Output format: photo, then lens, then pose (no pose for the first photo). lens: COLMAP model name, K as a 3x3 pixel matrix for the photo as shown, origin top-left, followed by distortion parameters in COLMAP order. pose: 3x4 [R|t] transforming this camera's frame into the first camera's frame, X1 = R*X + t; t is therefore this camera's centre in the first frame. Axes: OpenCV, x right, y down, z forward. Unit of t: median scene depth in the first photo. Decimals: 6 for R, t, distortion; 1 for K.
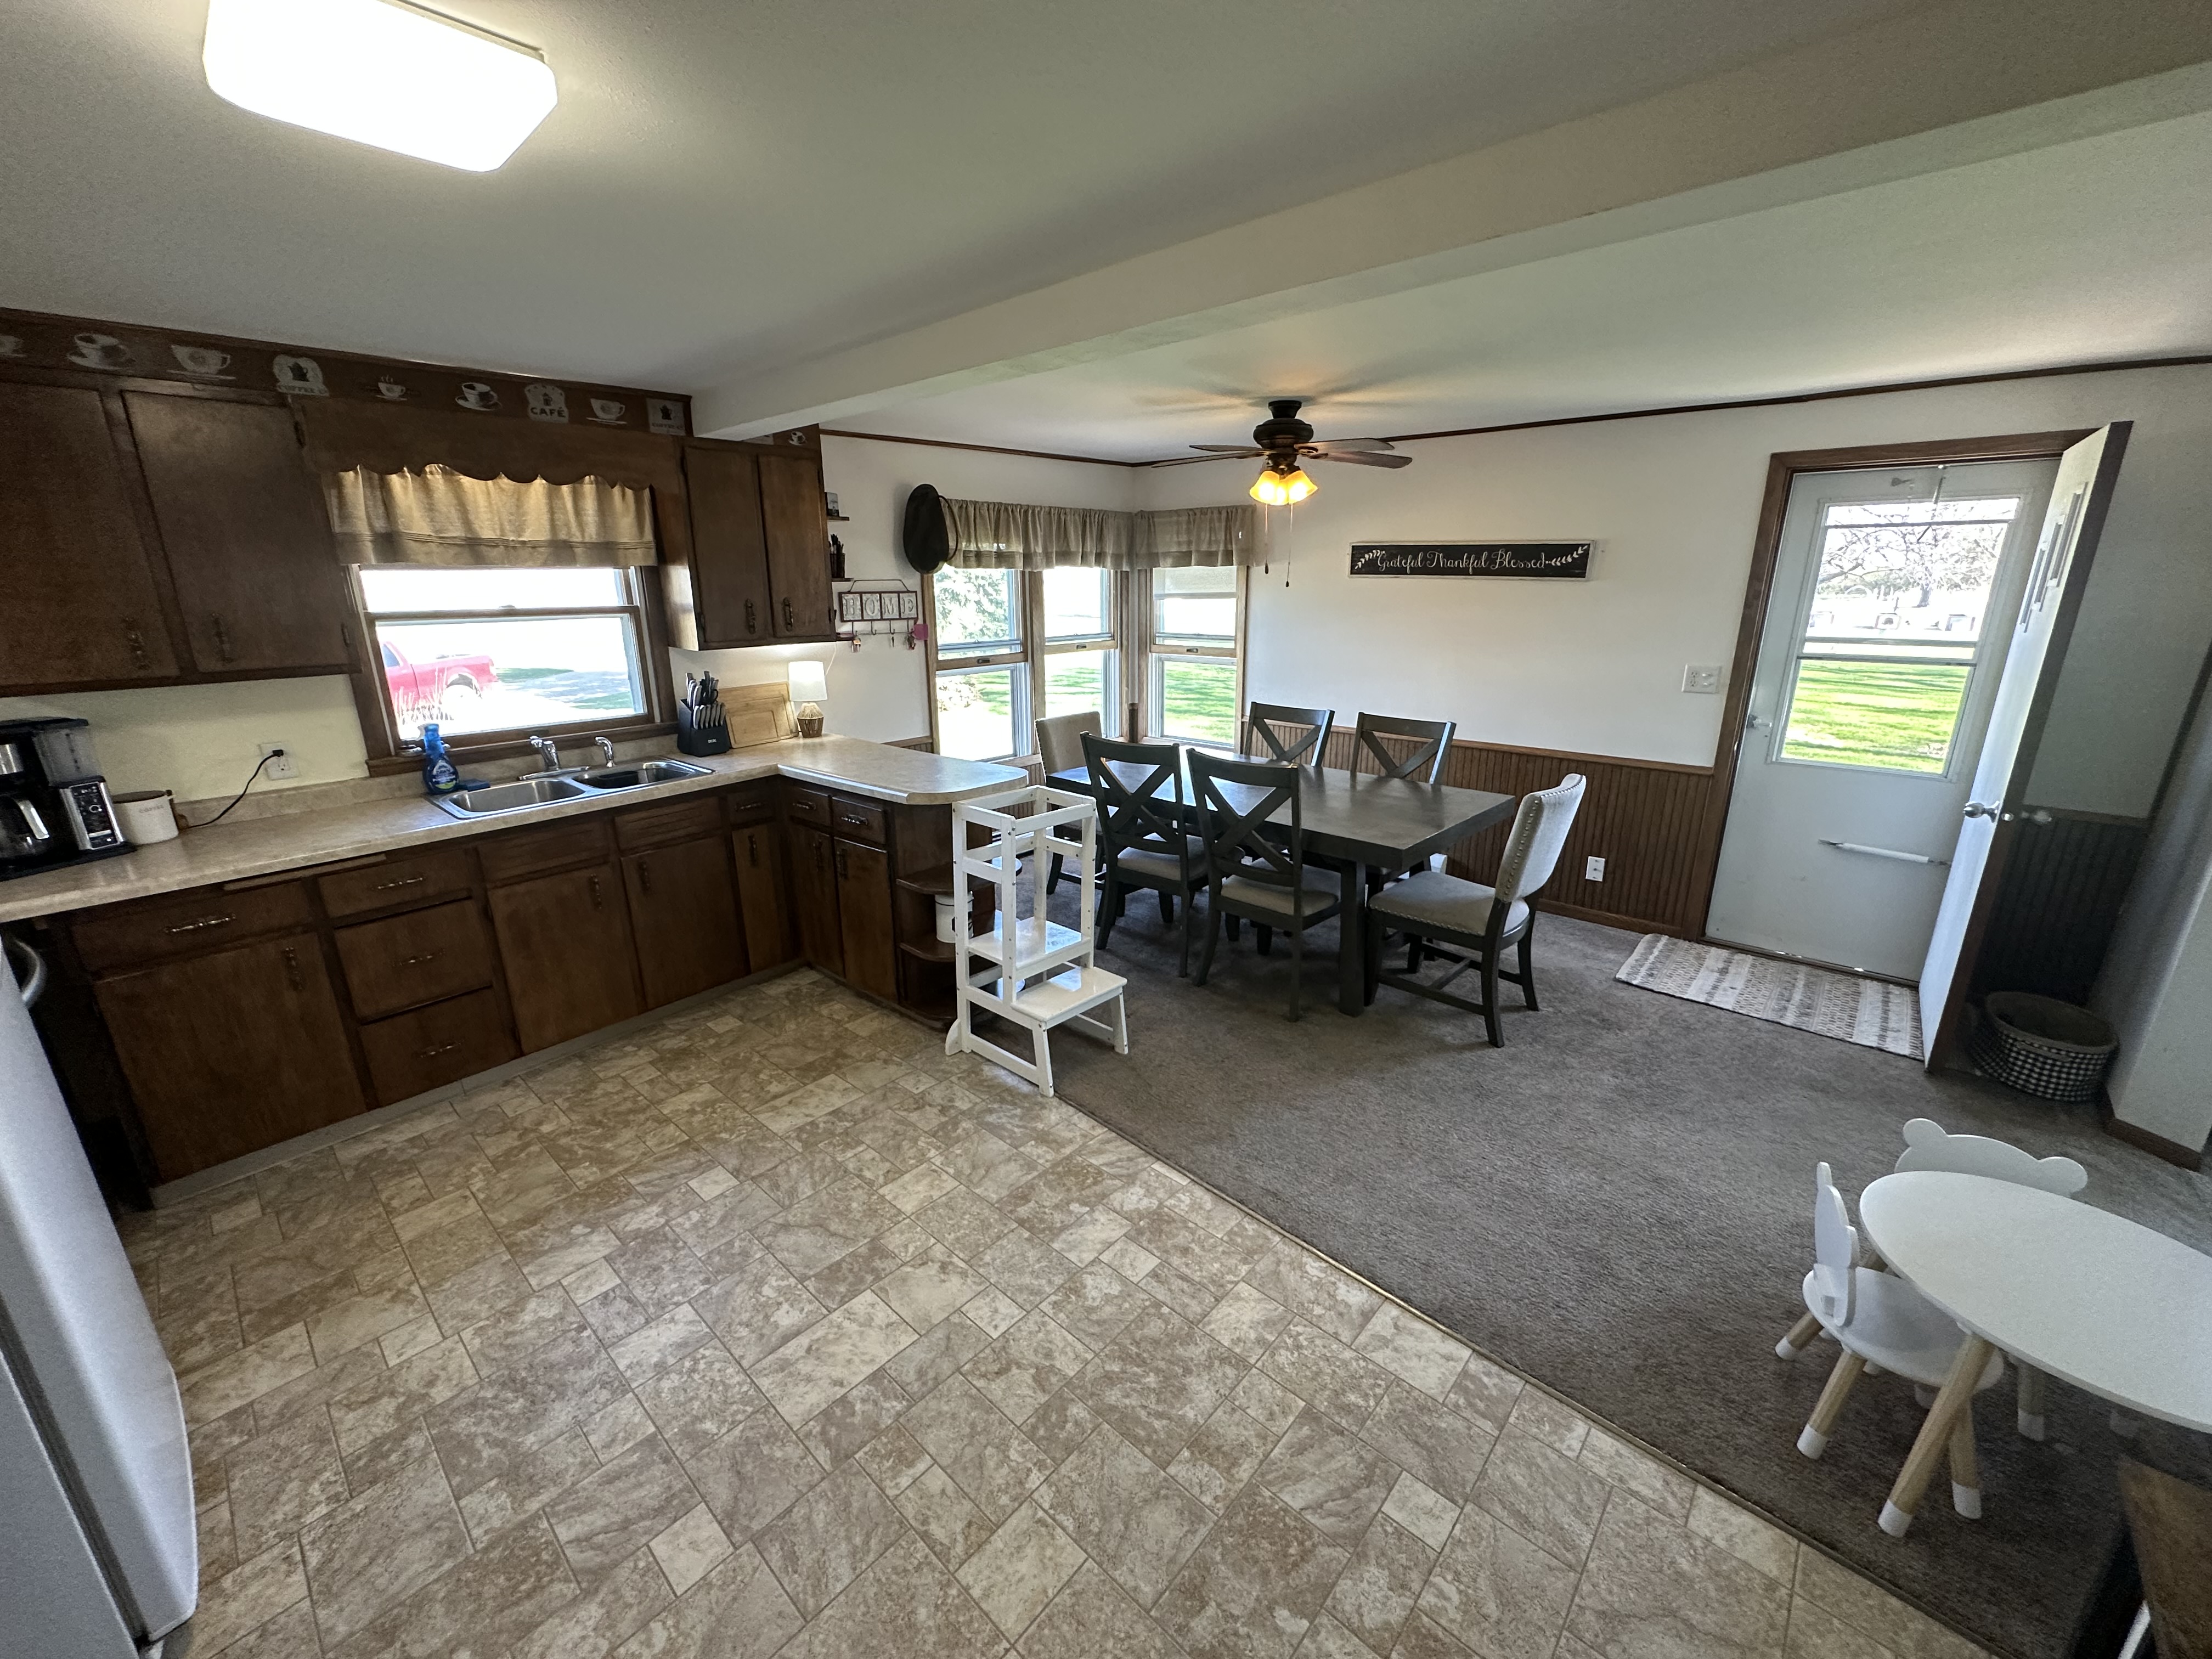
lens RADIAL K [[879.3, 0, 1105.7], [0, 879.3, 836.0], [0, 0, 1]] dist [-0.003408, -0.000105]
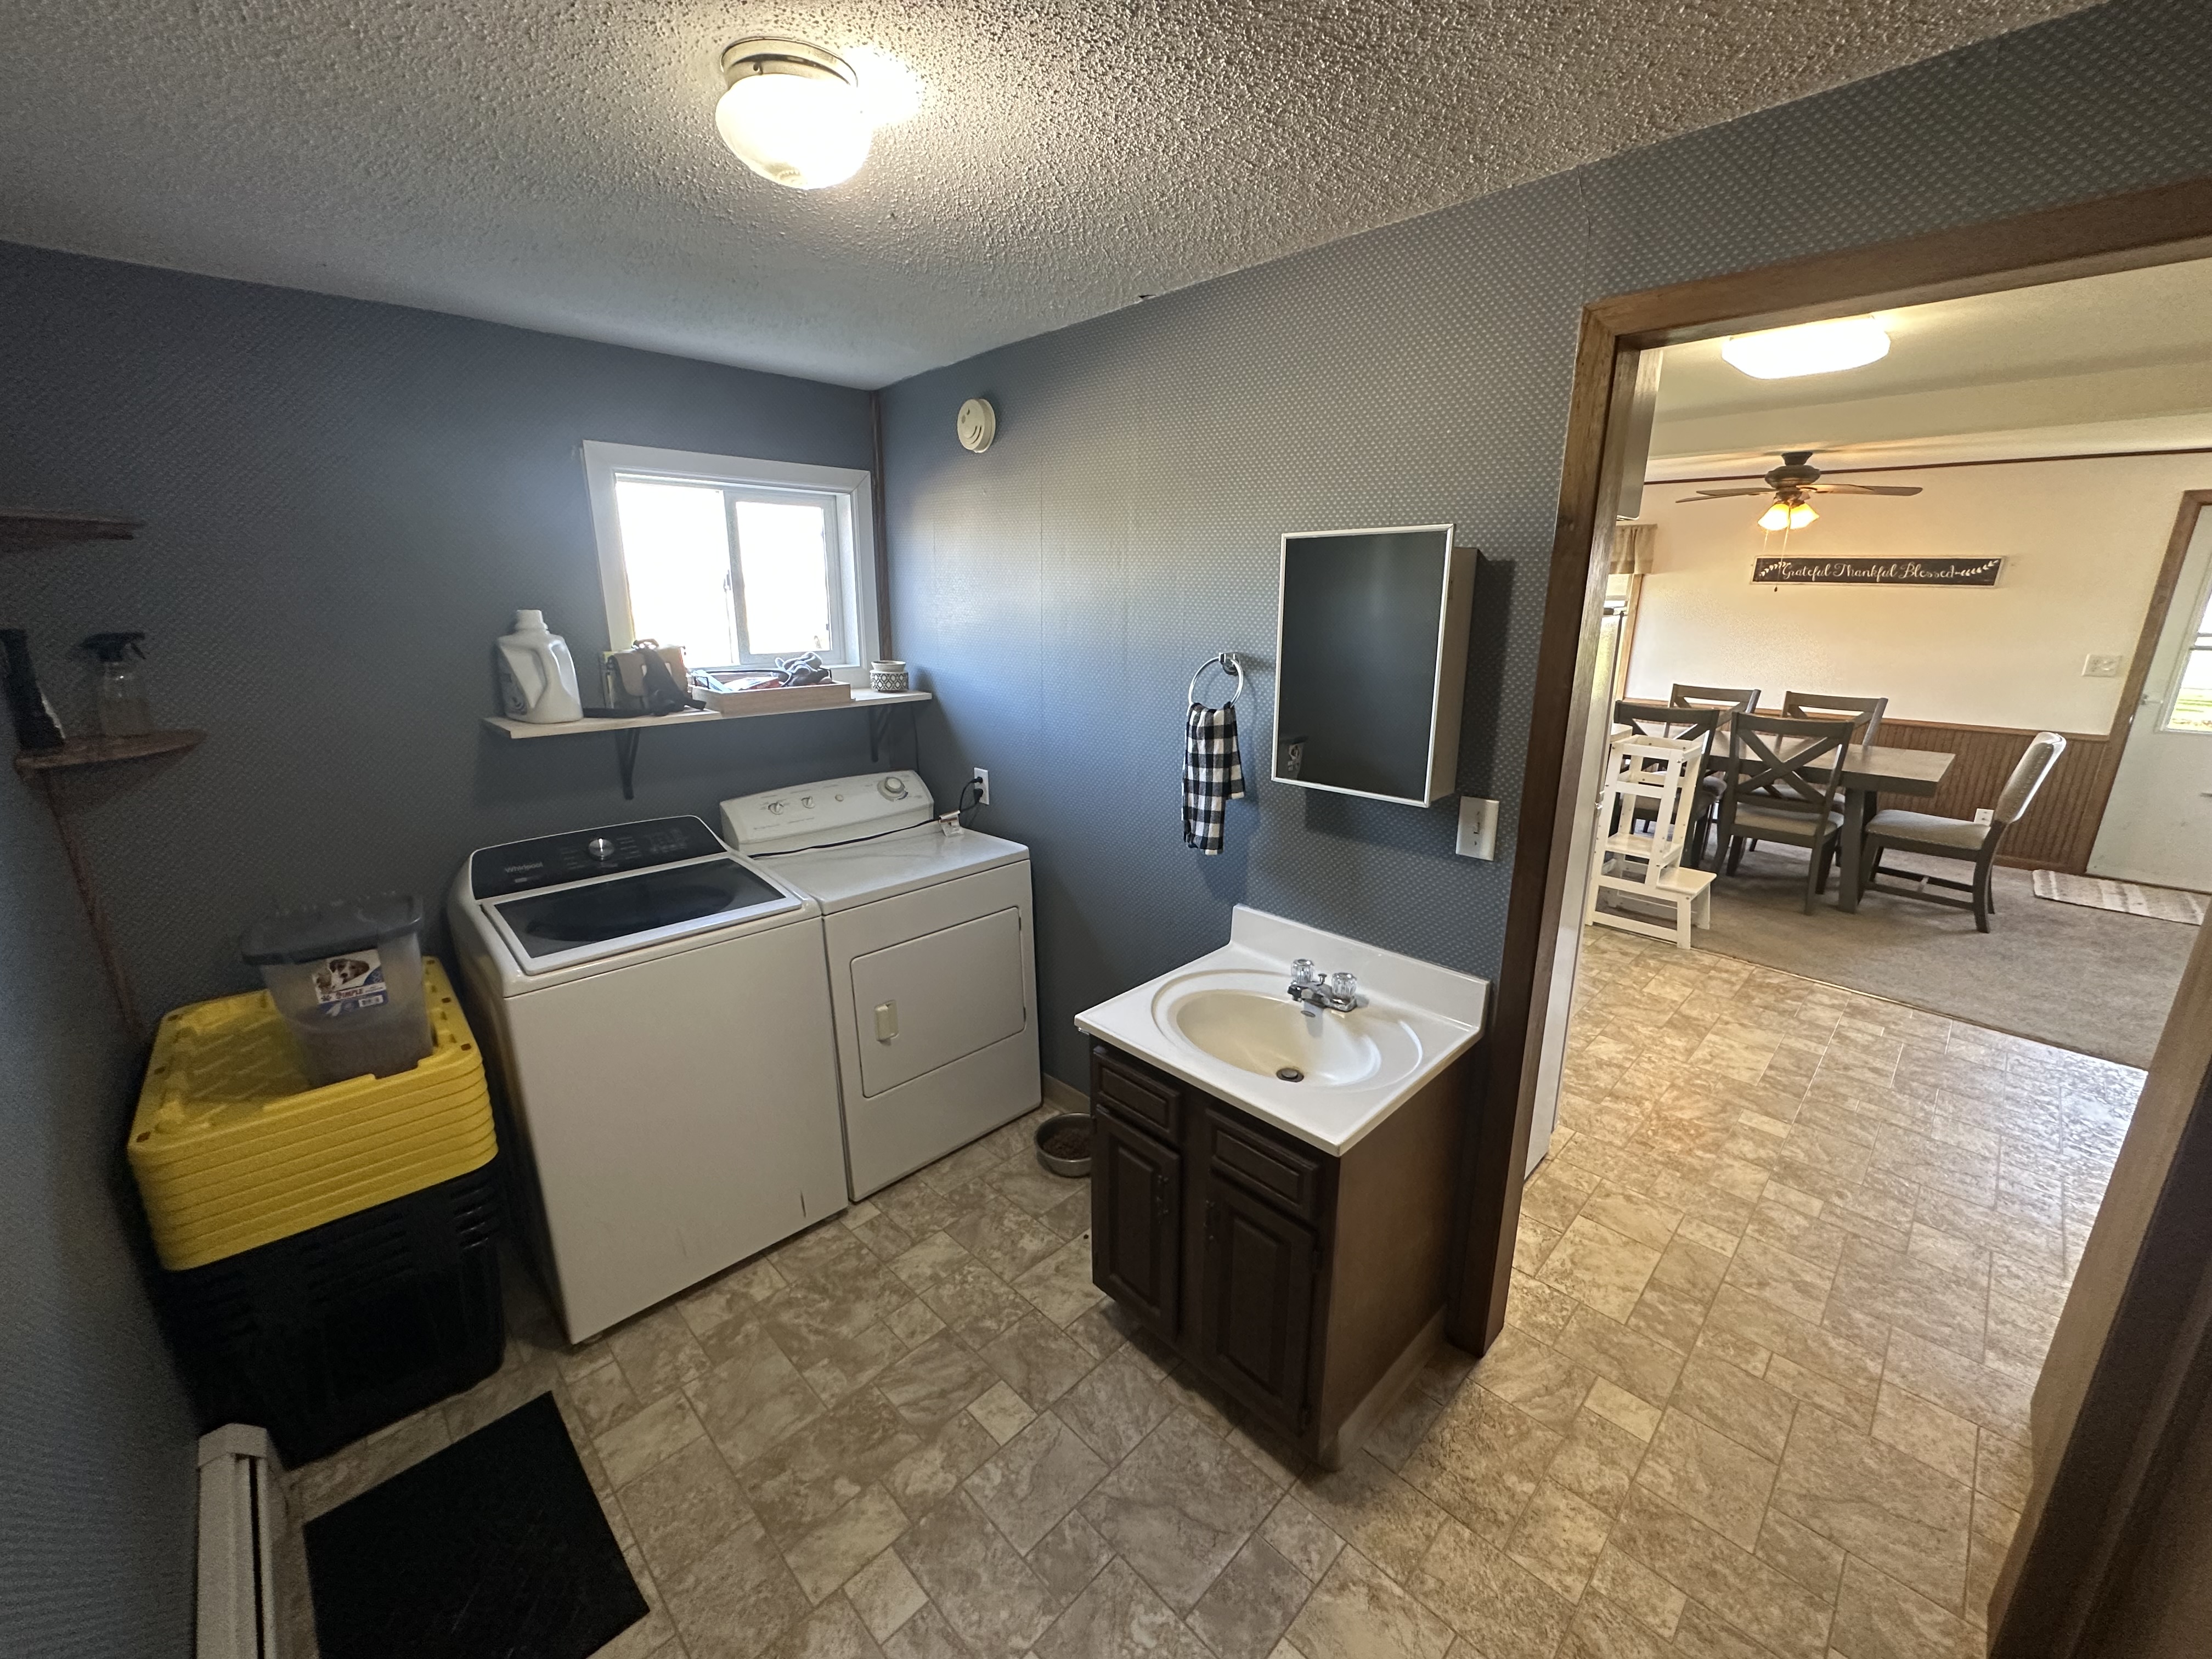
lens RADIAL K [[879.3, 0, 1094.4], [0, 879.3, 846.2], [0, 0, 1]] dist [-0.003408, -0.000105]
pose [[0.998226, 0.019697, -0.056192, -0.846071], [-0.019364, 0.999792, 0.006463, 0.123681], [0.056307, -0.005363, 0.998399, -0.421788]]
